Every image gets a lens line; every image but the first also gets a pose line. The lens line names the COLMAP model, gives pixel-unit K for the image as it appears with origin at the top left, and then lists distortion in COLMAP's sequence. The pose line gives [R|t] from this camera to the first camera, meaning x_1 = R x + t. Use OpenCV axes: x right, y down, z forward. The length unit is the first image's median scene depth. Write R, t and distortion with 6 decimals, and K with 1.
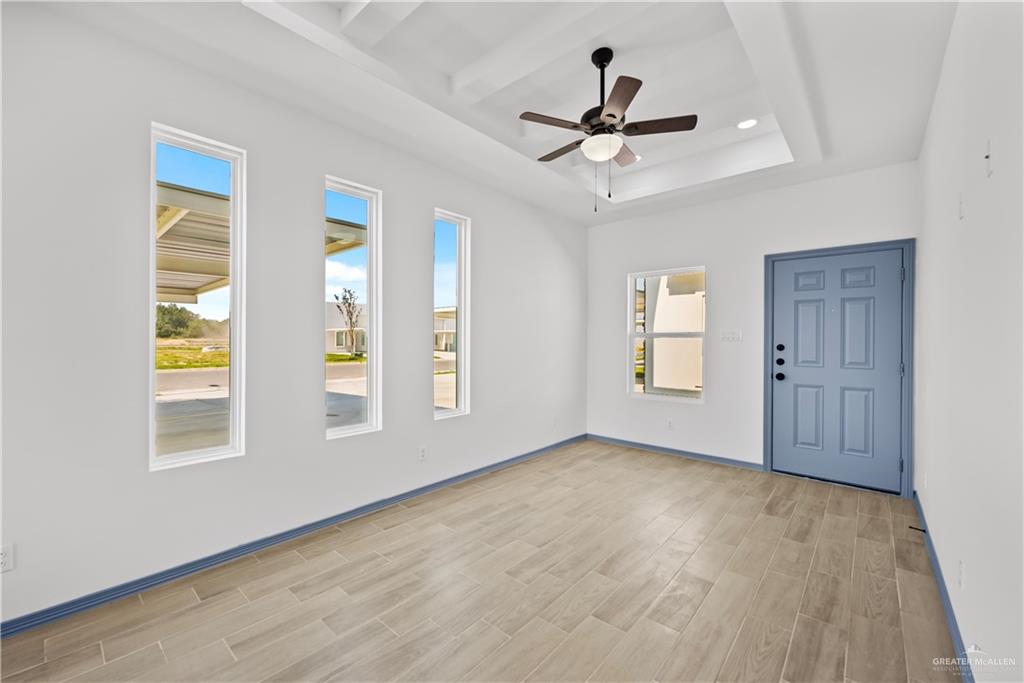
lens RADIAL K [[411.1, 0, 511.5], [0, 411.1, 343.0], [0, 0, 1]] dist [0.006139, 0.000017]
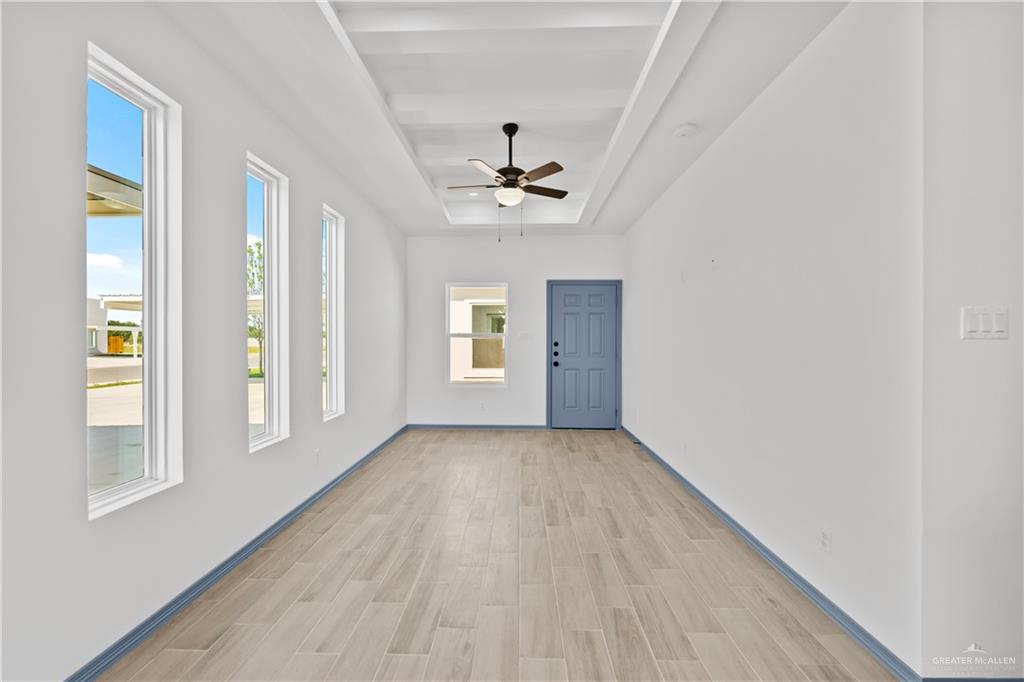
lens RADIAL K [[409.2, 0, 511.0], [0, 409.2, 343.6], [0, 0, 1]] dist [0.024189, 0.000113]
pose [[0.769776, -0.007402, 0.638271, -0.448202], [0.005151, 0.999972, 0.005384, 0.000833], [-0.638293, -0.000857, 0.769793, -0.025398]]
